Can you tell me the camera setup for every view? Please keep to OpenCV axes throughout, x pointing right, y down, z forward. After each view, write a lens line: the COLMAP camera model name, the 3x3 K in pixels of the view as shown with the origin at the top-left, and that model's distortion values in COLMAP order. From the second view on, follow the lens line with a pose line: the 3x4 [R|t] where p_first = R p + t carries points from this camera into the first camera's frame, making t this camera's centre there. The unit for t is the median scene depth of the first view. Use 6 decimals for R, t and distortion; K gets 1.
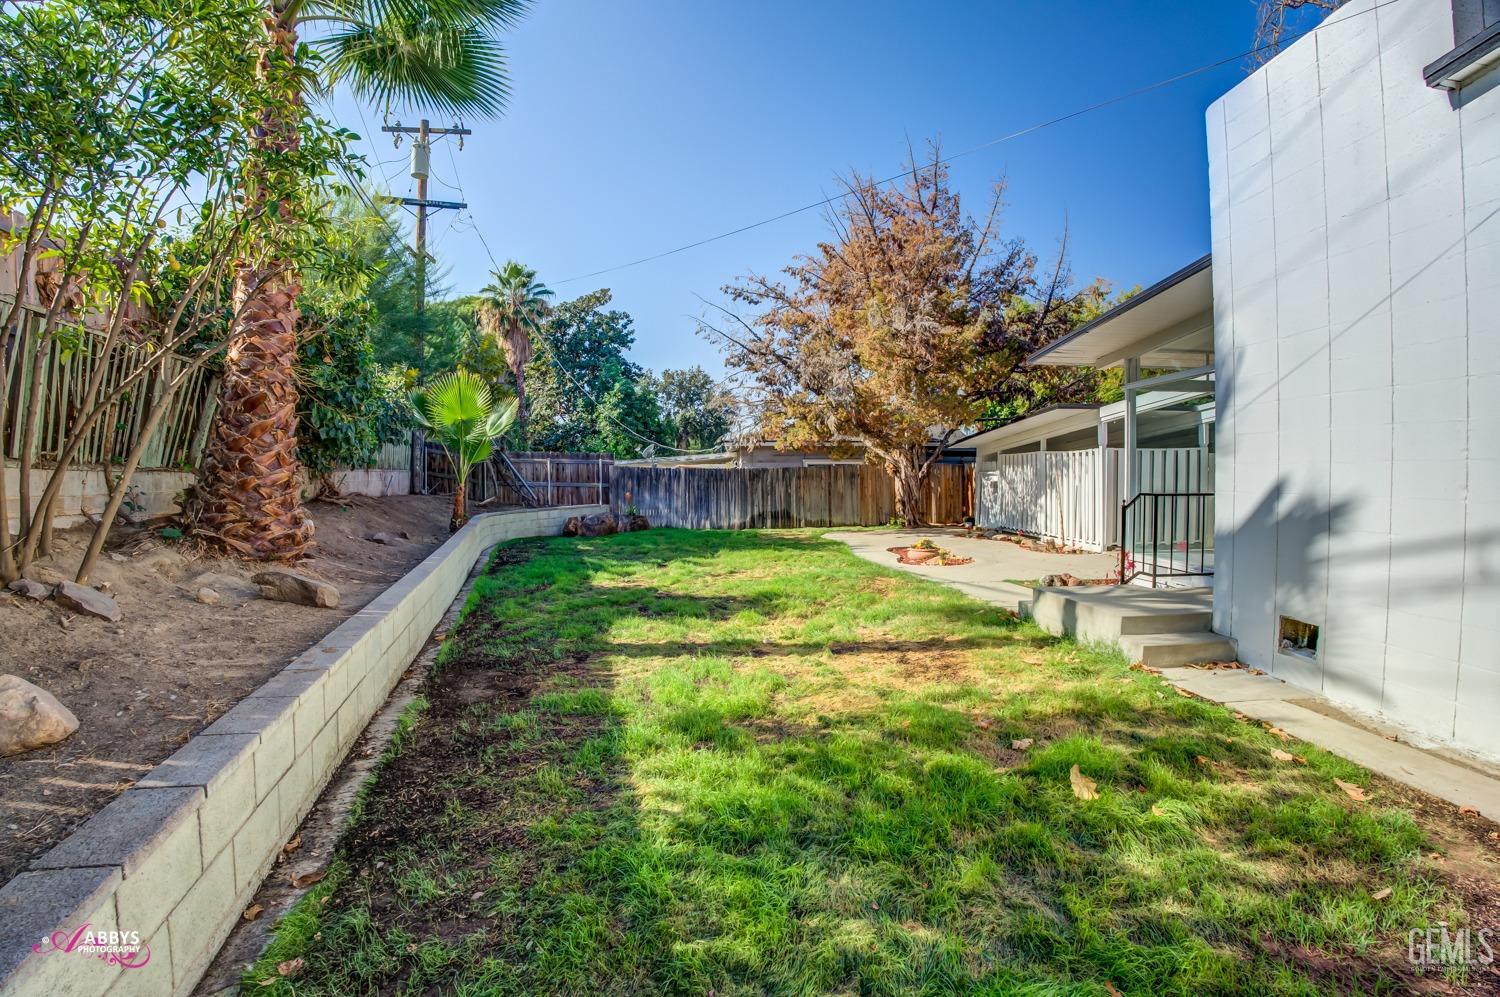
lens RADIAL K [[693.9, 0, 748.0], [0, 693.9, 498.8], [0, 0, 1]] dist [-0.110678, 0.021923]
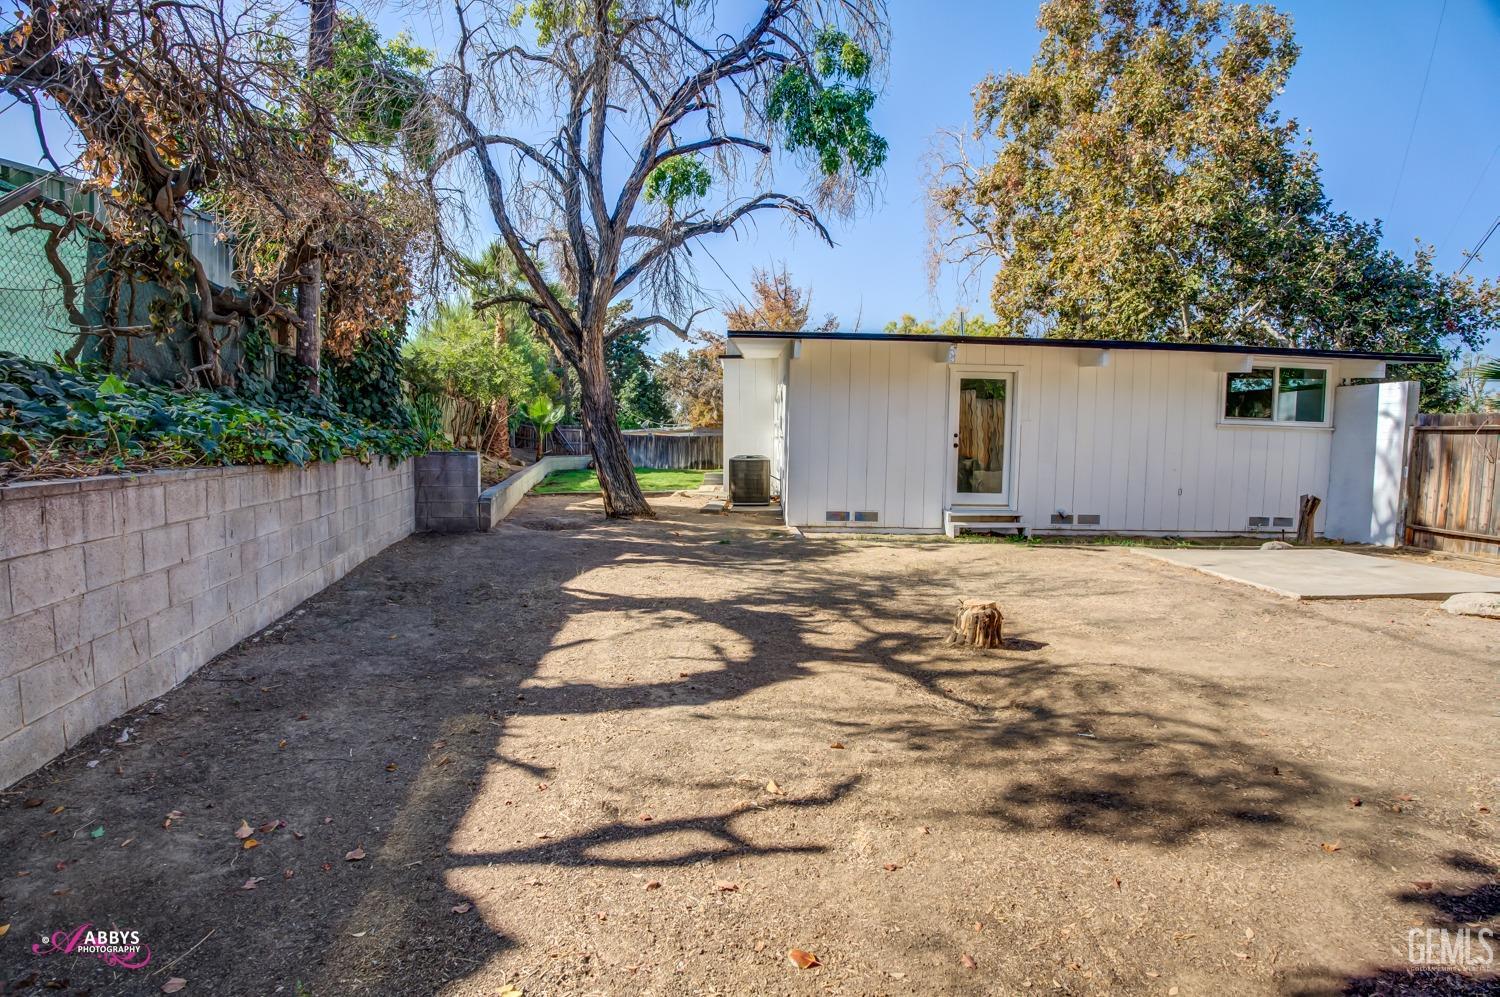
lens RADIAL K [[693.9, 0, 748.0], [0, 693.9, 498.8], [0, 0, 1]] dist [-0.110678, 0.021923]
pose [[0.997953, 0.018549, -0.061209, 0.266404], [-0.015513, 0.998643, 0.049715, 0.027244], [0.062048, -0.048664, 0.996886, -0.800119]]
